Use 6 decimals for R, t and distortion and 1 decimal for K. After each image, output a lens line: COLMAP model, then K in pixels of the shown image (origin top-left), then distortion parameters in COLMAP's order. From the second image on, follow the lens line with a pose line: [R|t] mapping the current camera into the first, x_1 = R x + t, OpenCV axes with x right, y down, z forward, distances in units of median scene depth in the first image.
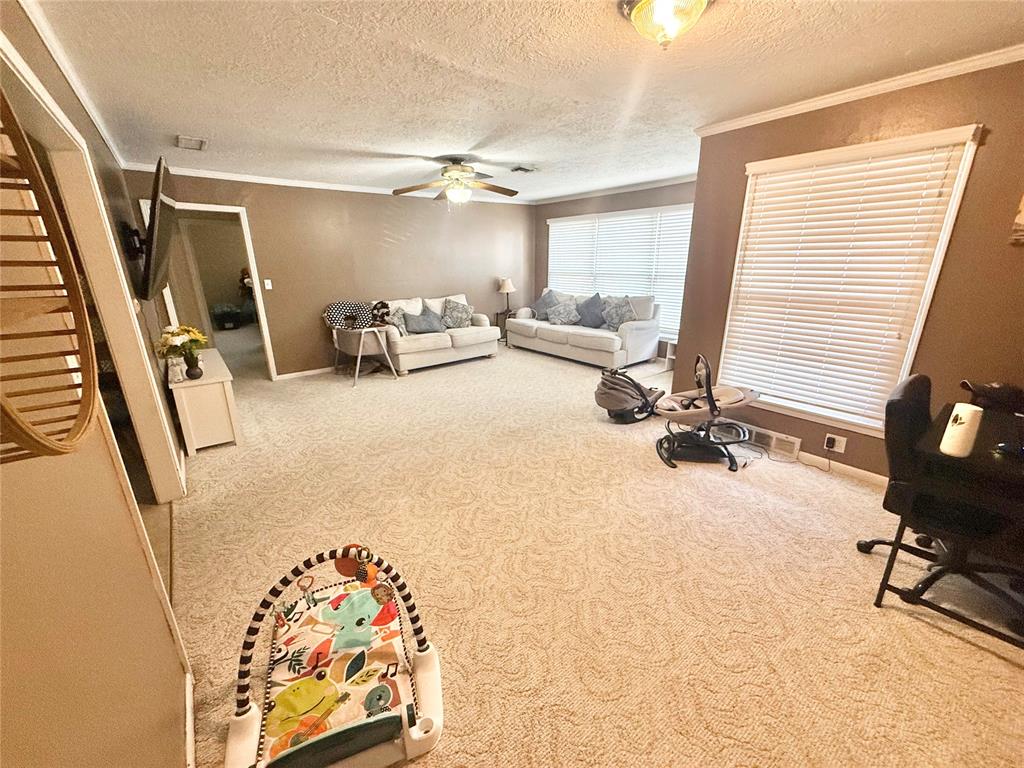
lens RADIAL K [[408.1, 0, 512.0], [0, 408.1, 384.0], [0, 0, 1]] dist [-0.000534, -0.000138]
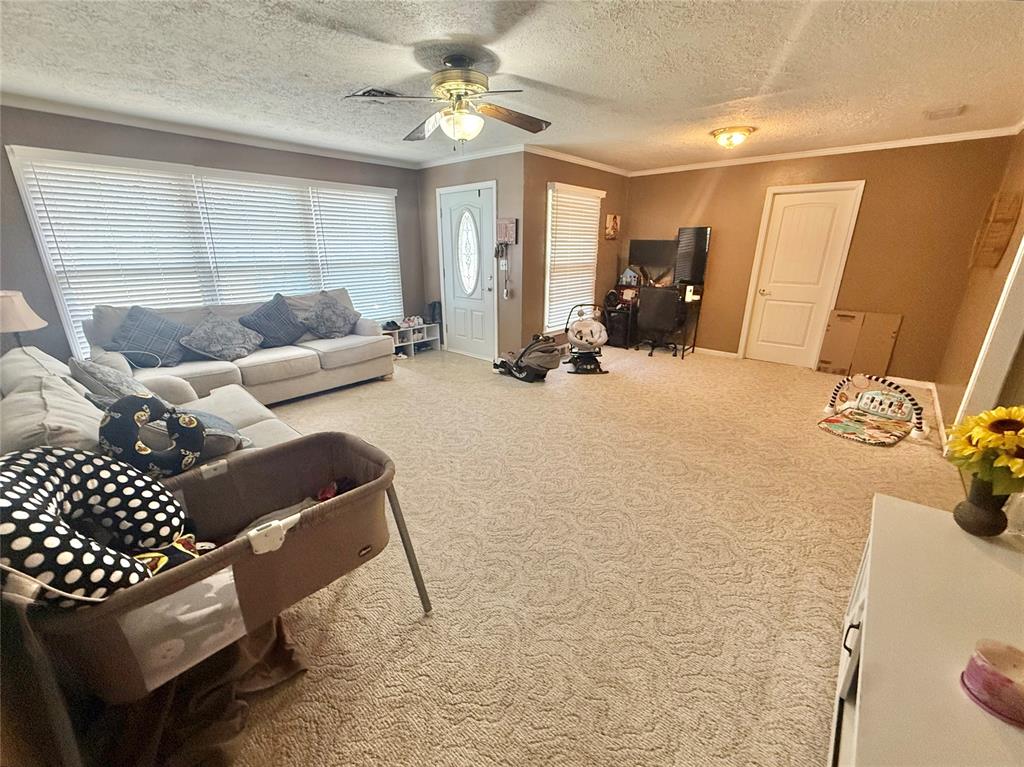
lens RADIAL K [[415.1, 0, 507.5], [0, 415.1, 385.0], [0, 0, 1]] dist [-0.001220, 0.000185]
pose [[-0.166141, -0.303227, 0.938323, -1.071968], [0.297191, 0.891908, 0.340849, -0.419563], [-0.940252, 0.335490, -0.058067, 1.449574]]
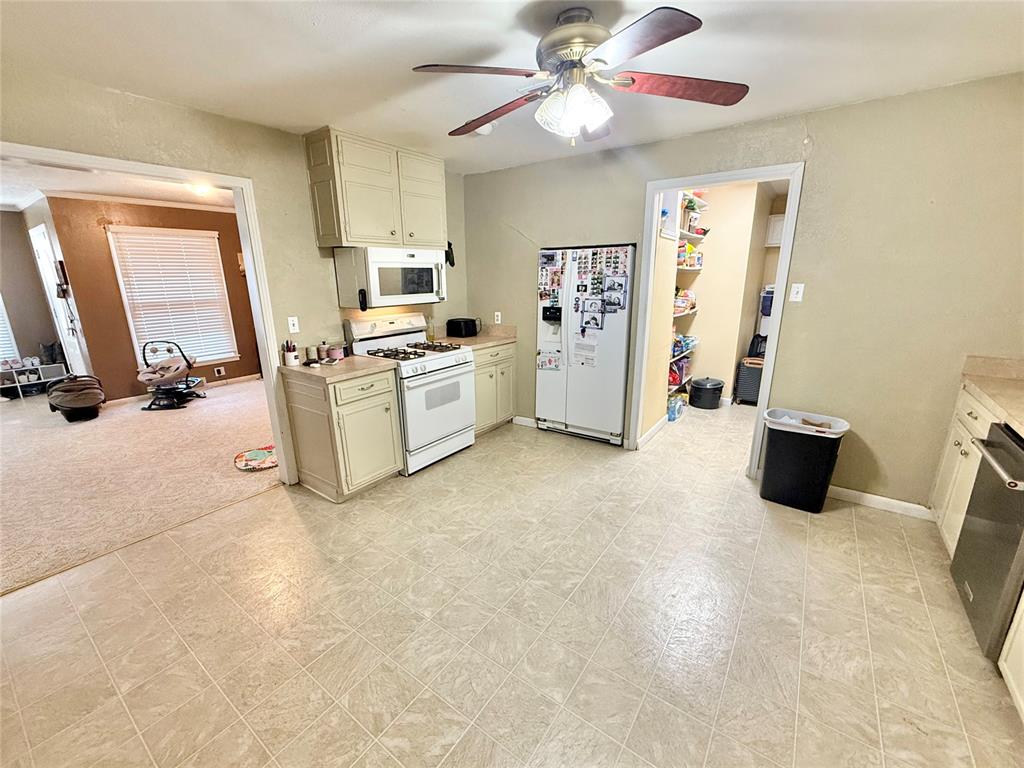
lens RADIAL K [[419.7, 0, 518.9], [0, 419.7, 385.4], [0, 0, 1]] dist [-0.002903, -0.000350]
pose [[-0.284607, -0.233247, 0.929836, -1.471986], [0.300473, 0.899368, 0.317574, -0.005250], [-0.910338, 0.369775, -0.185882, 0.071375]]
